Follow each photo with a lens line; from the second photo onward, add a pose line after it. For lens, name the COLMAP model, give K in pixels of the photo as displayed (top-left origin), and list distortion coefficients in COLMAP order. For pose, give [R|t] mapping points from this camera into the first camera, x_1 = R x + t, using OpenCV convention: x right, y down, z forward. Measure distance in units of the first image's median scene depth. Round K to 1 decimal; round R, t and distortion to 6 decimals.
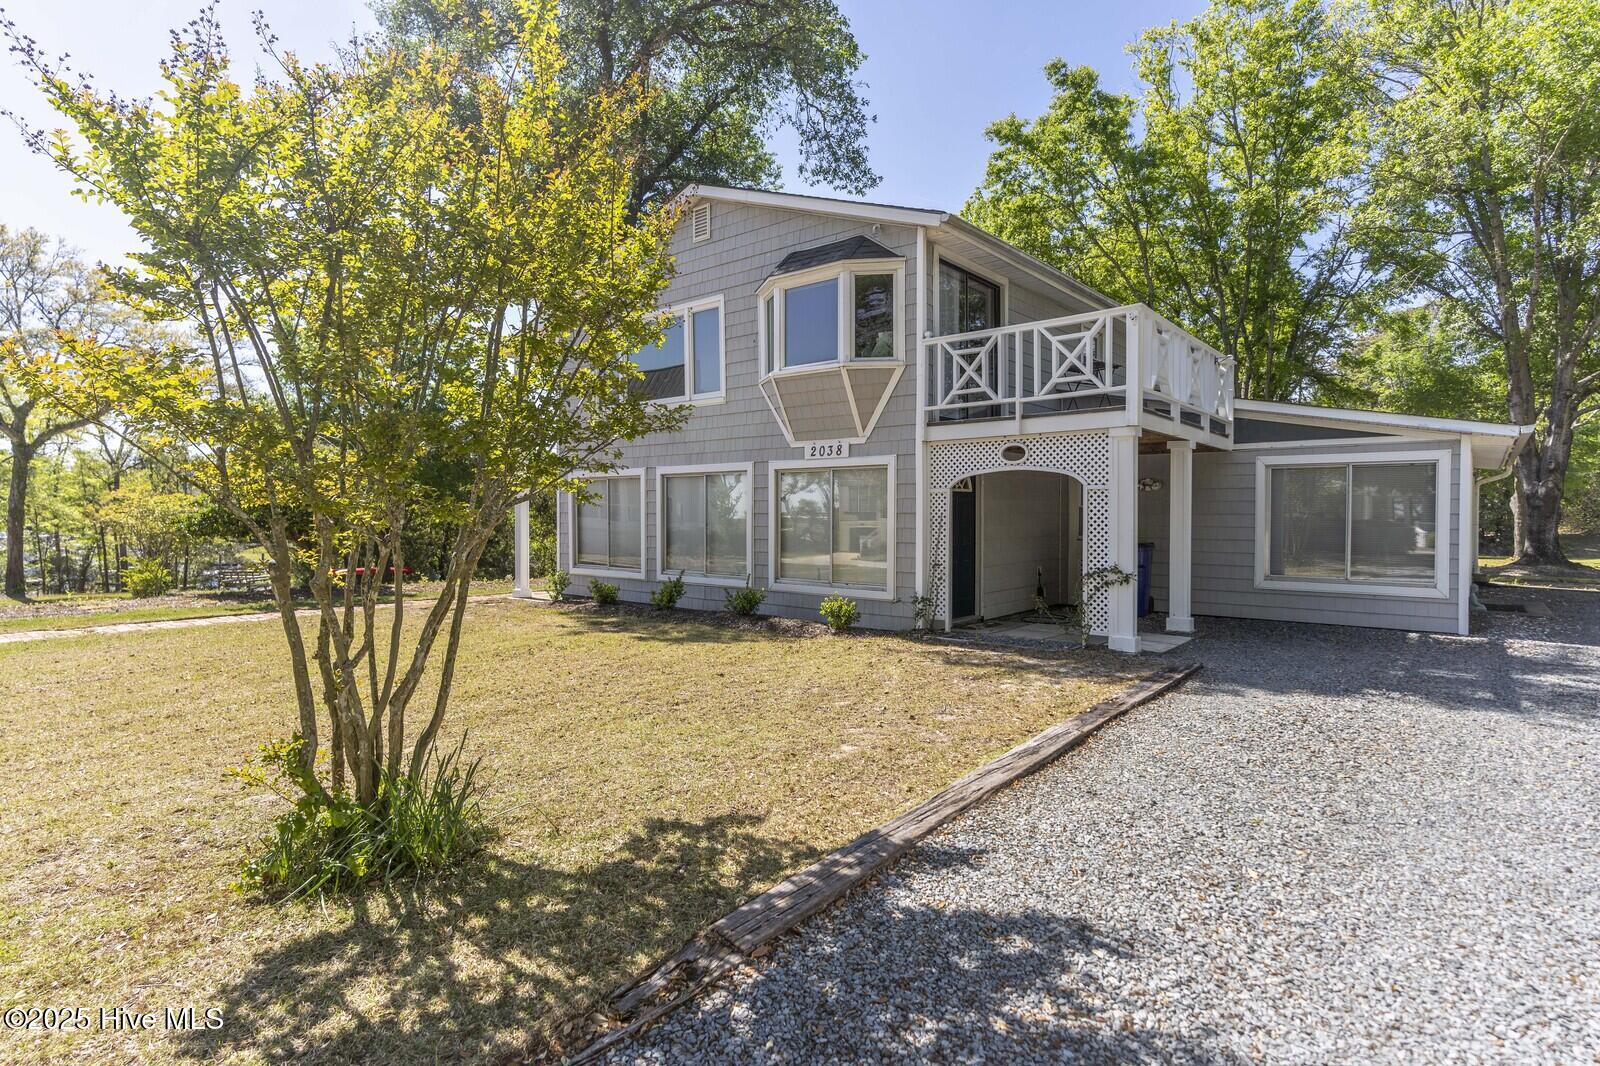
lens RADIAL K [[813.6, 0, 807.1], [0, 813.6, 520.4], [0, 0, 1]] dist [0.000227, 0.000818]
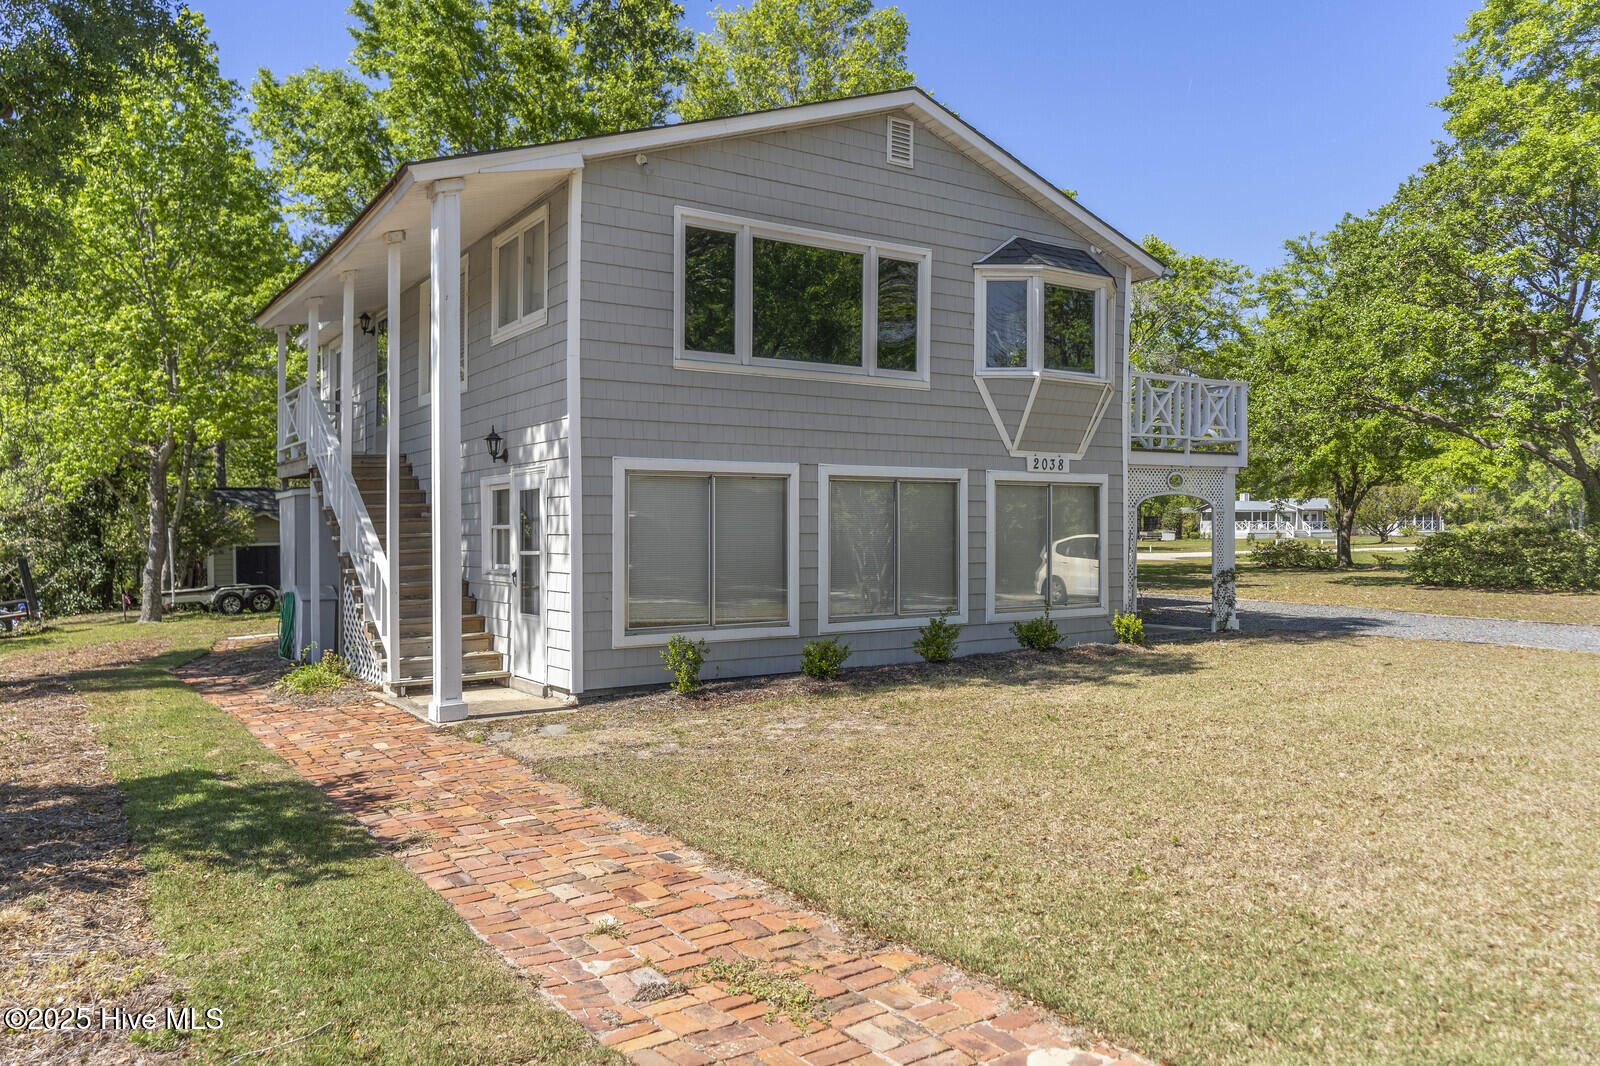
lens RADIAL K [[1152.6, 0, 800.9], [0, 1152.6, 539.4], [0, 0, 1]] dist [0.044103, 0.000273]
pose [[0.277711, -0.002872, 0.960660, -1.343591], [0.020298, 0.999790, -0.002878, -0.001231], [-0.960450, 0.020299, 0.277710, 0.916295]]
